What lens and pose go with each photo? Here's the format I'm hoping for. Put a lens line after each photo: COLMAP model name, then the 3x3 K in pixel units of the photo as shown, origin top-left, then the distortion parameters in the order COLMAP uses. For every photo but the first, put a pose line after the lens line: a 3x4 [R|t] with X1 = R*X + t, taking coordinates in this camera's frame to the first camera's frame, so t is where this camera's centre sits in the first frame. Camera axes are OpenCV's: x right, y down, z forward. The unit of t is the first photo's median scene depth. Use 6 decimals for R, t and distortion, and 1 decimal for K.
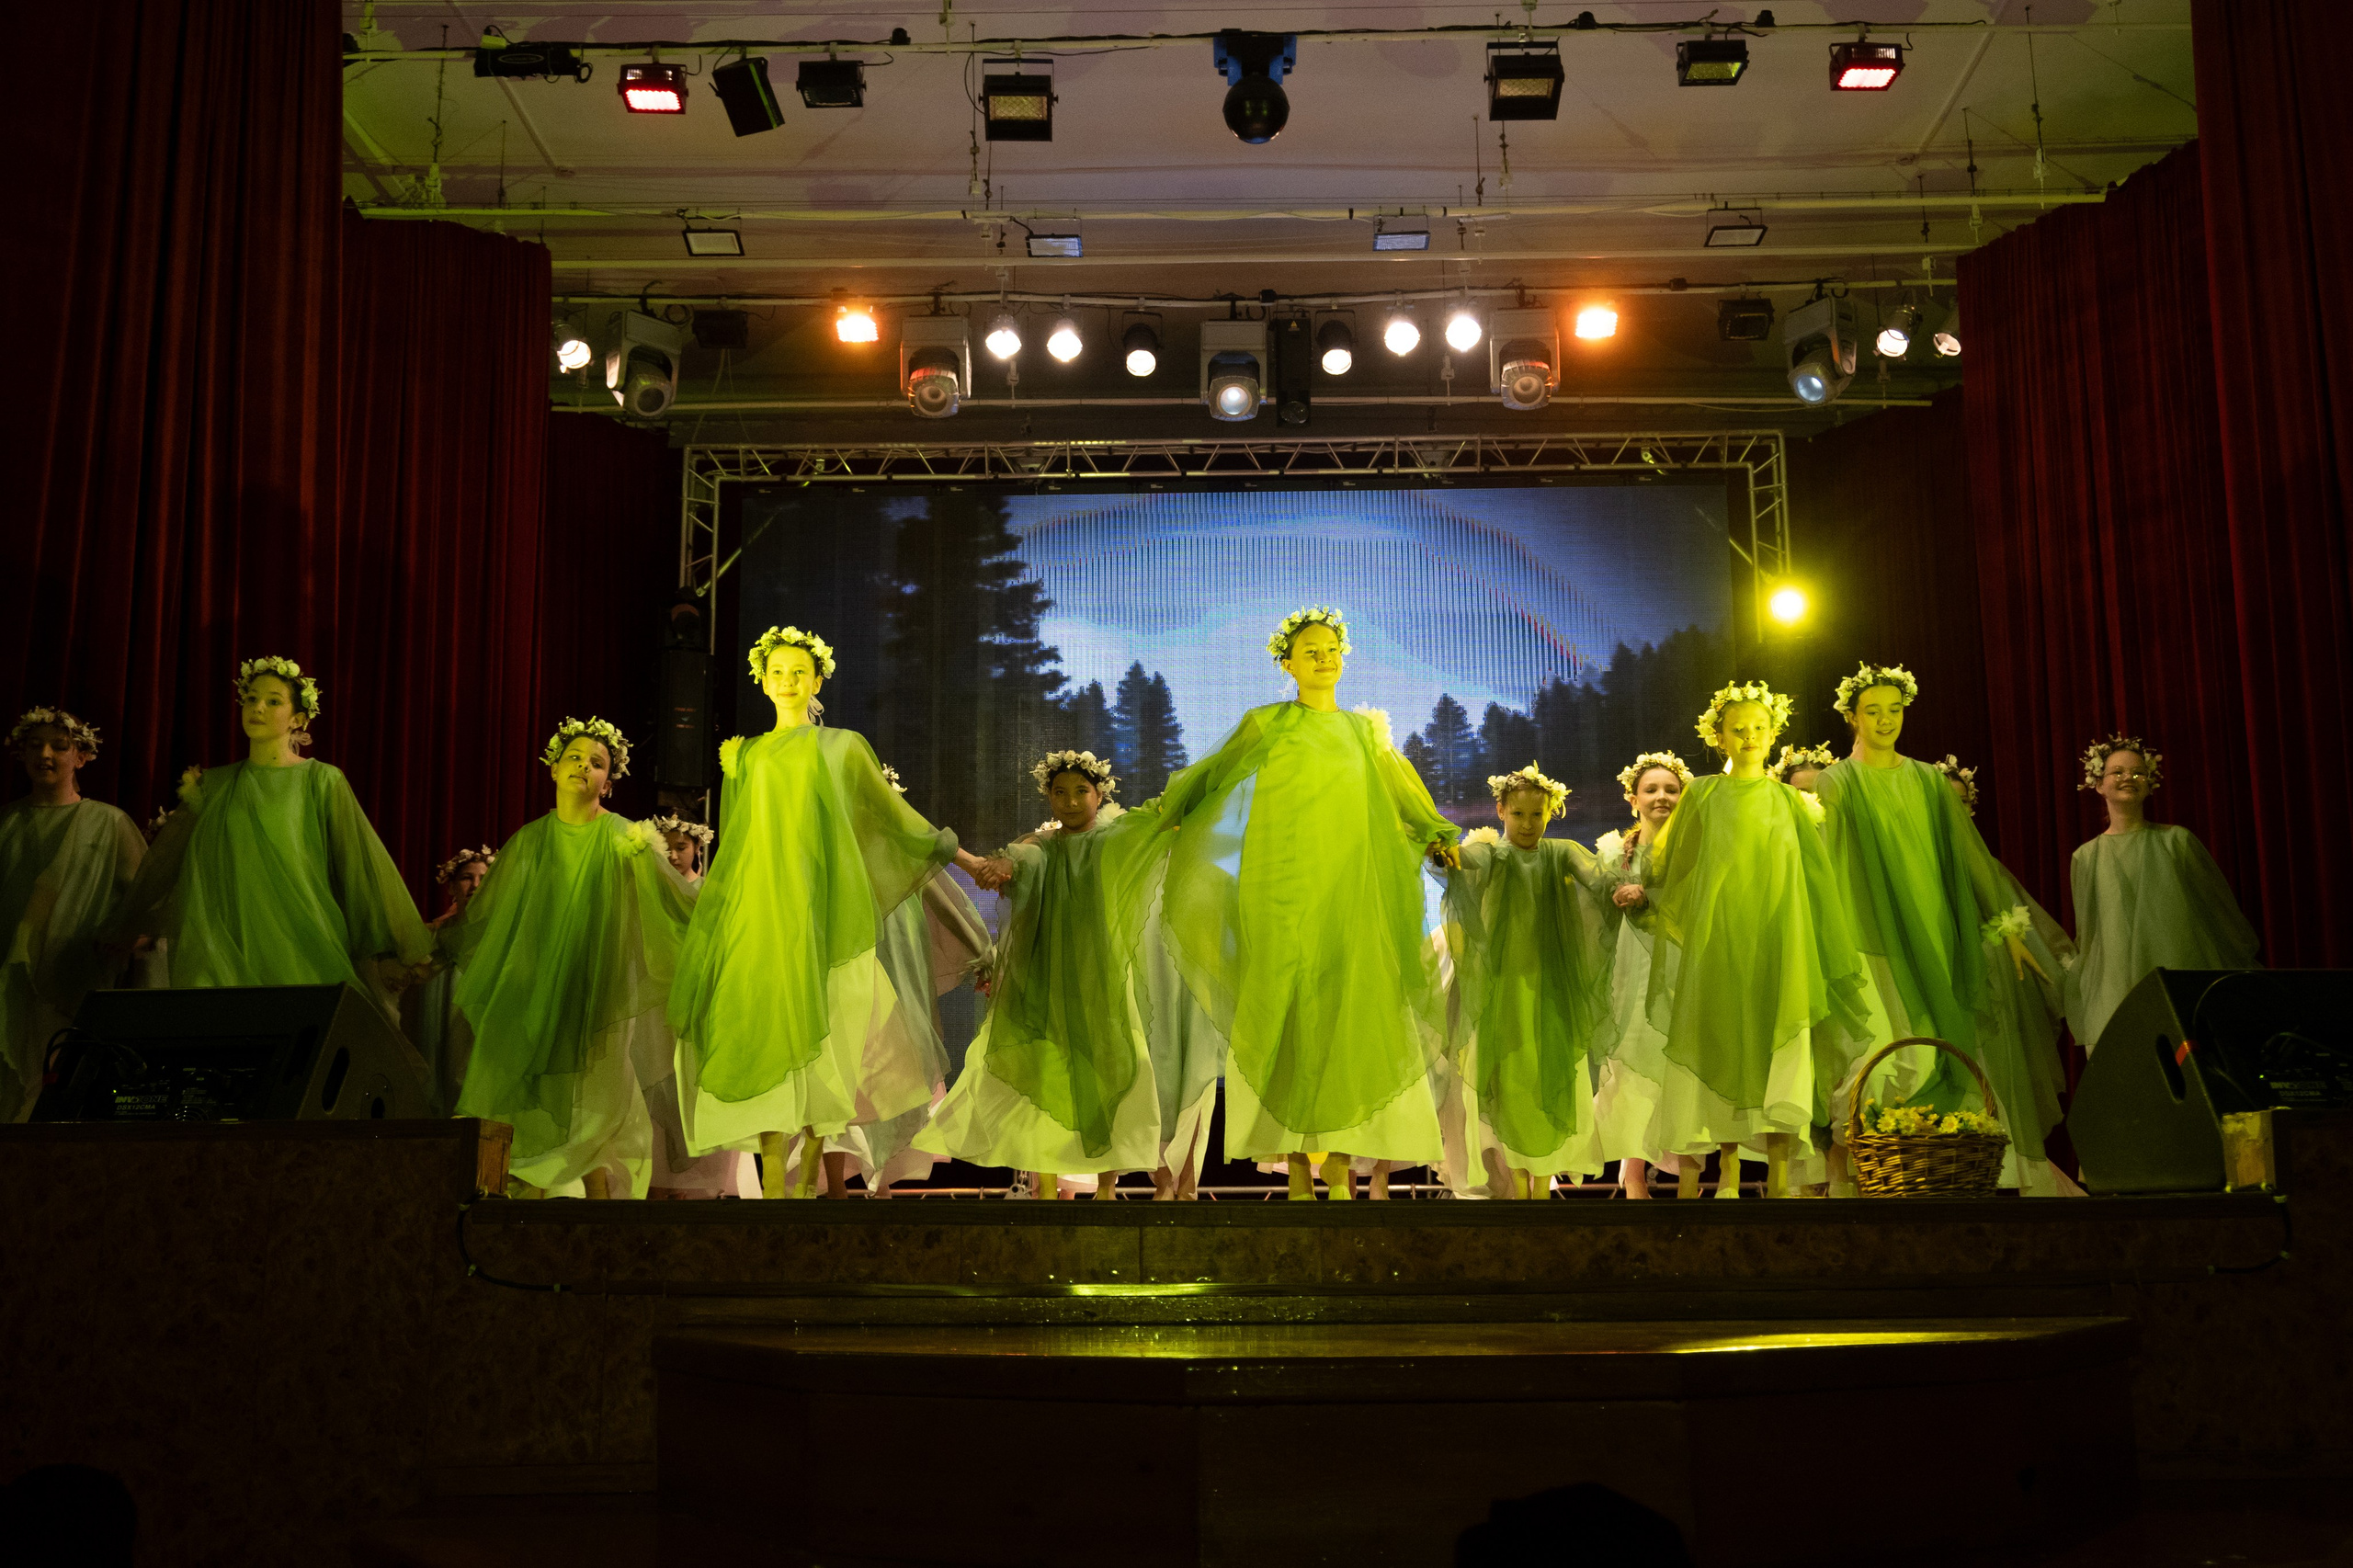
lens RADIAL K [[2218.2, 0, 1183.9], [0, 2218.2, 785.0], [0, 0, 1]] dist [0.001937, 0.000000]
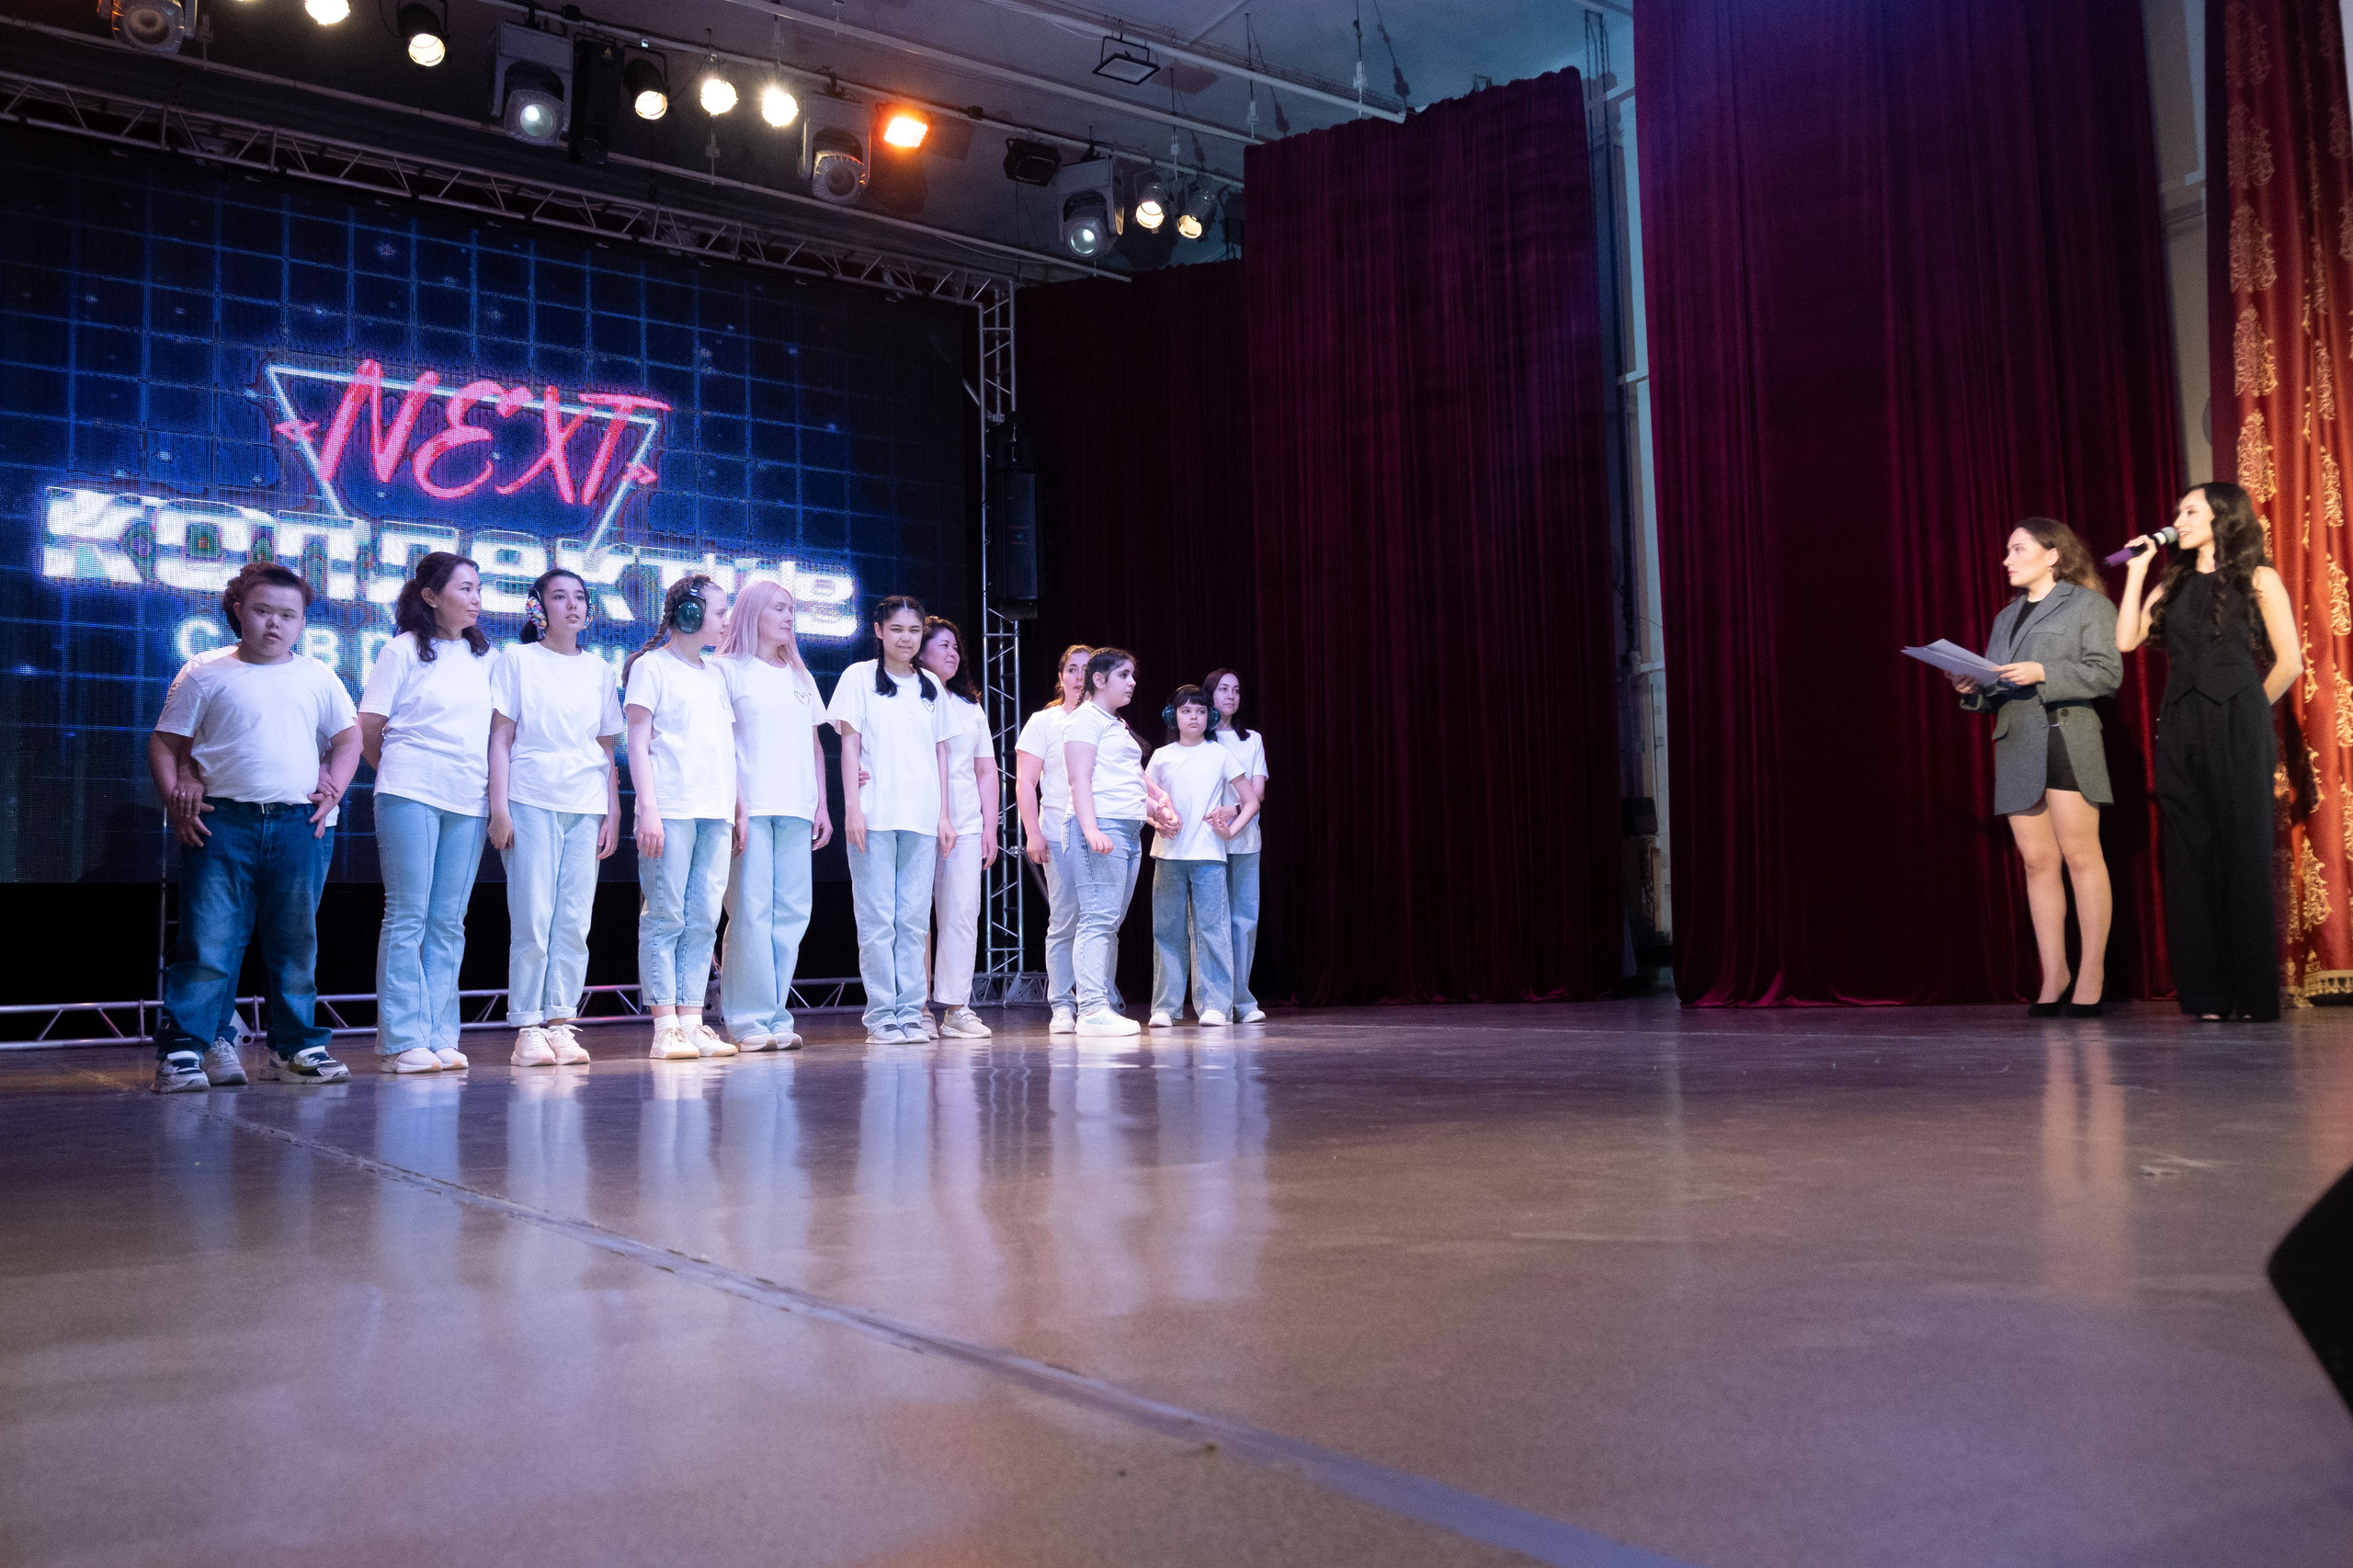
lens RADIAL K [[1832.8, 0, 1175.1], [0, 1832.8, 773.1], [0, 0, 1]] dist [0.017888, -0.021418]
pose [[0.819852, 0.040529, 0.571139, -0.175414], [-0.088724, 0.994436, 0.056794, 0.022383], [-0.565659, -0.097237, 0.818886, 0.221103]]
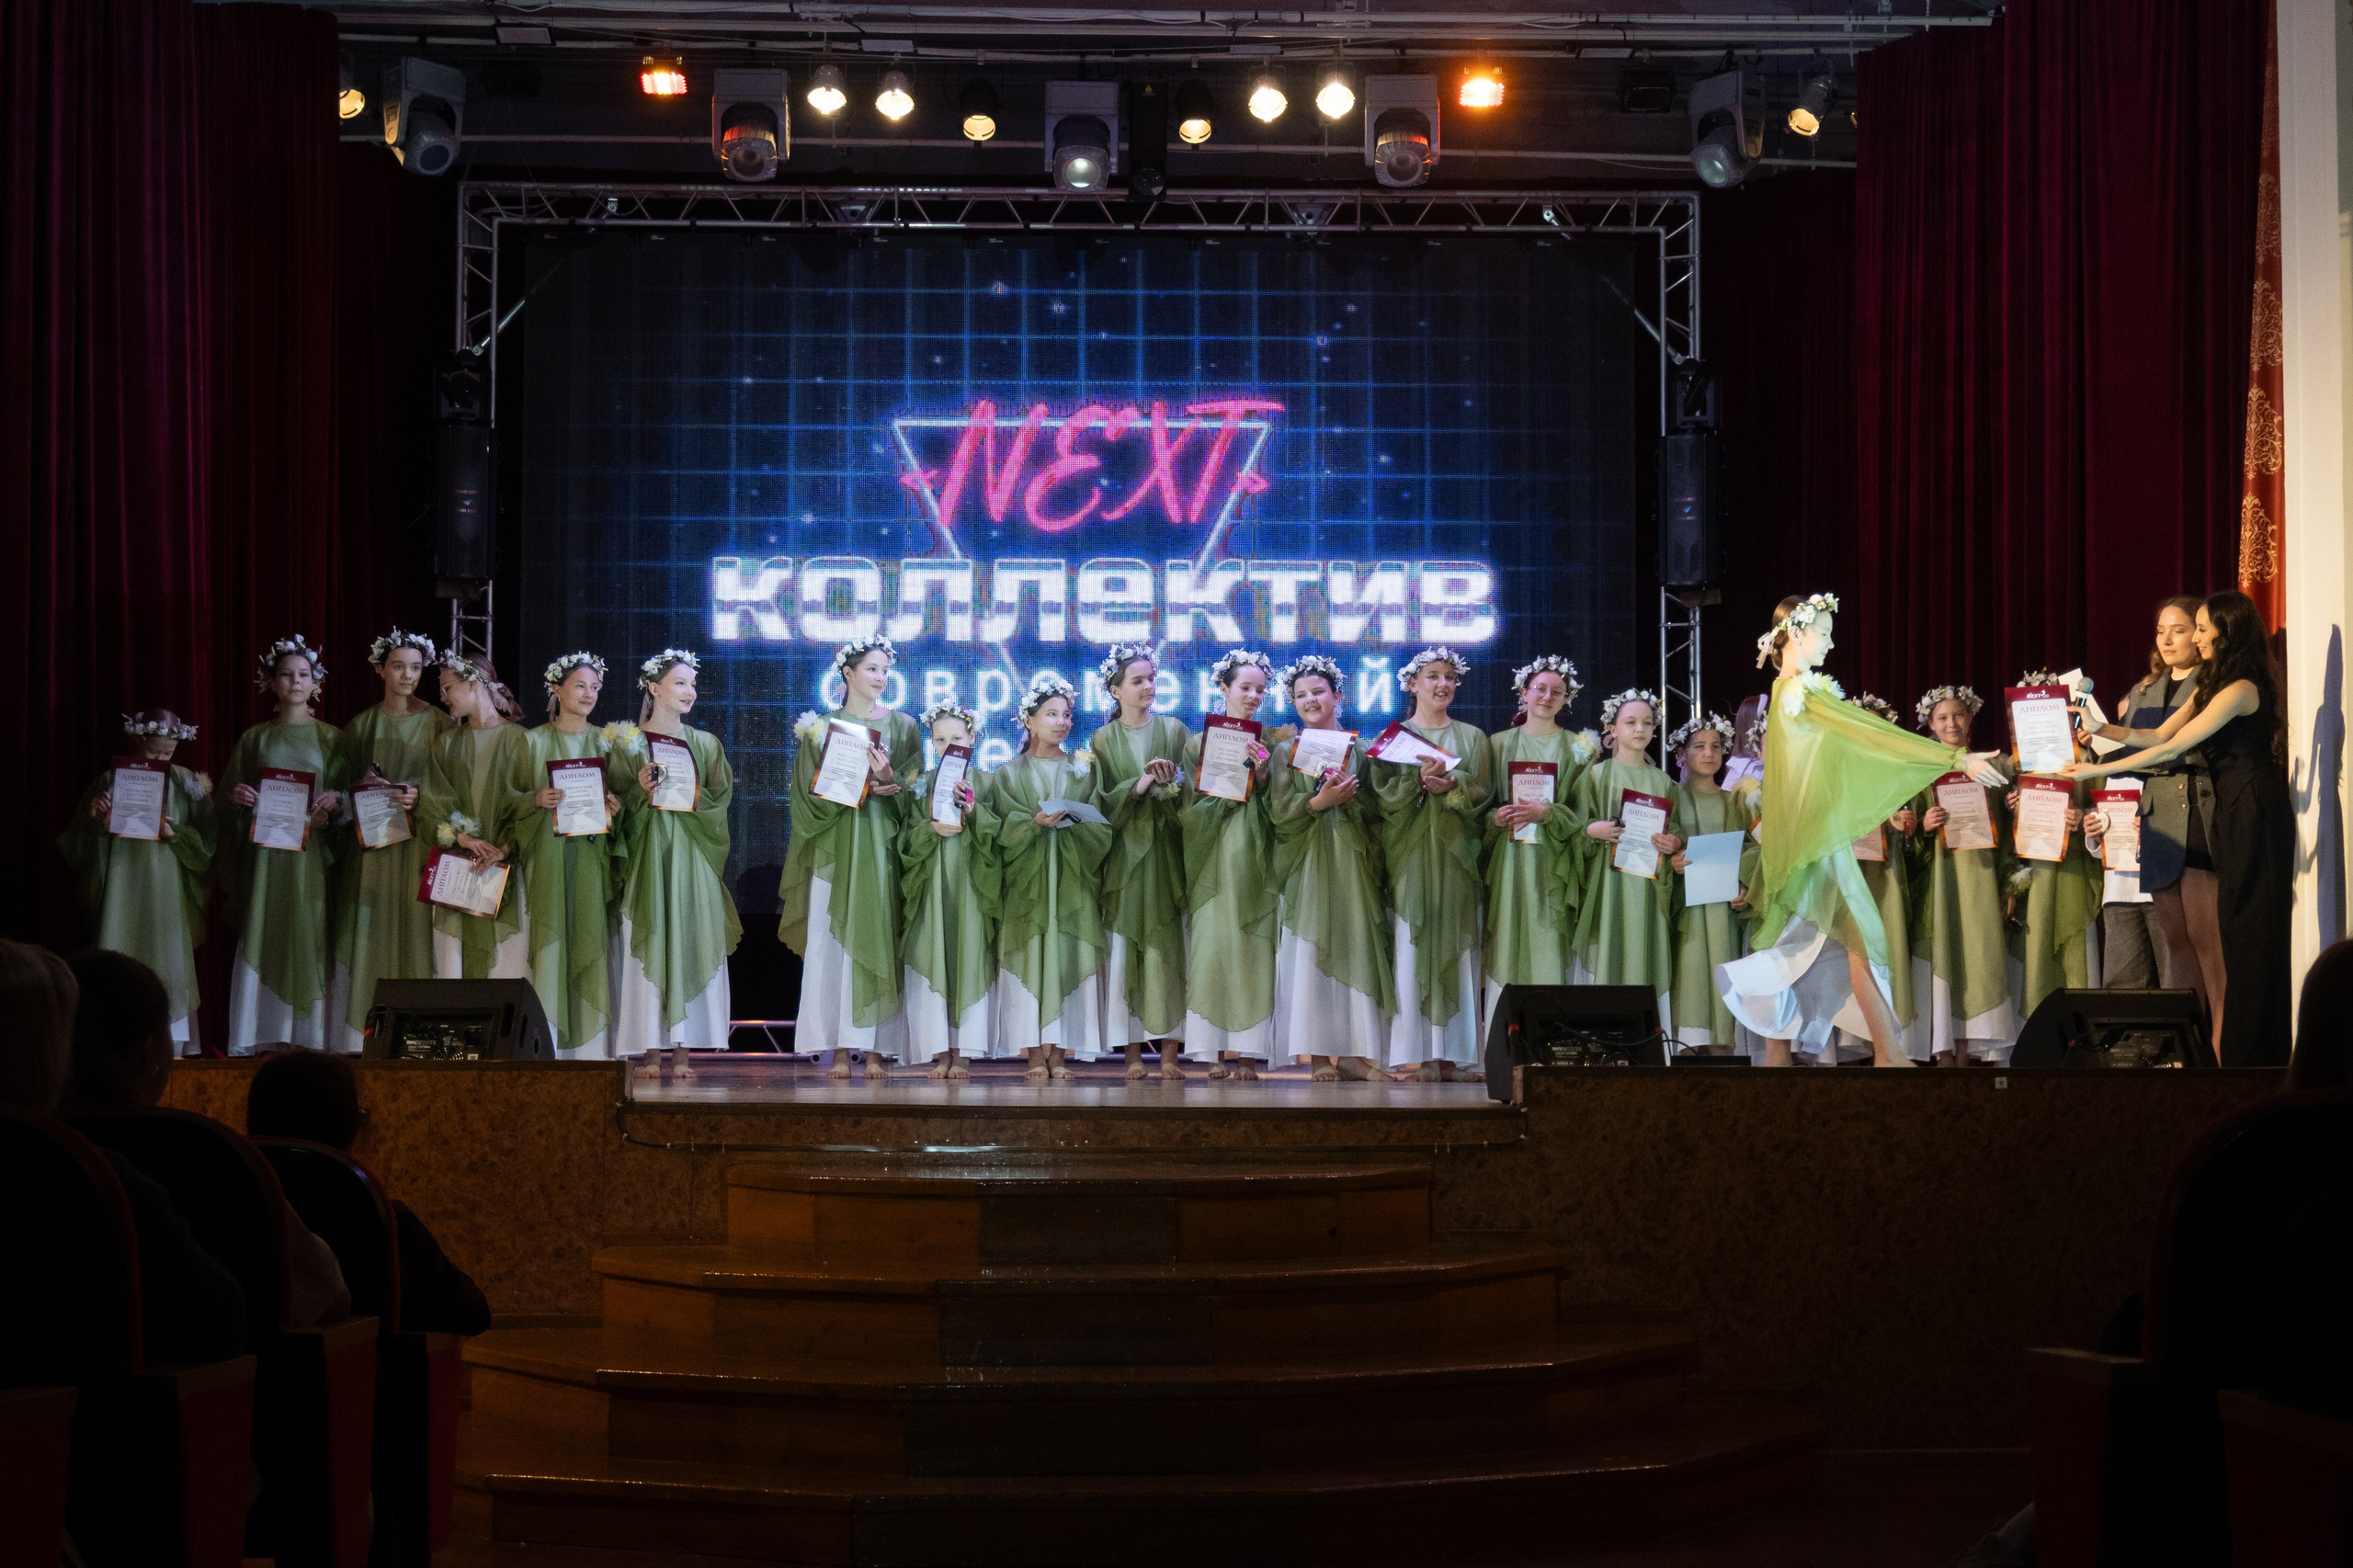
lens RADIAL K [[3425.0, 0, 1173.5], [0, 3425.0, 768.4], [0, 0, 1]] dist [0.052887, 0.000000]
pose [[0.999192, 0.013931, 0.037702, 0.010605], [-0.018462, 0.992279, 0.122644, -0.102750], [-0.035702, -0.123241, 0.991734, -0.420801]]
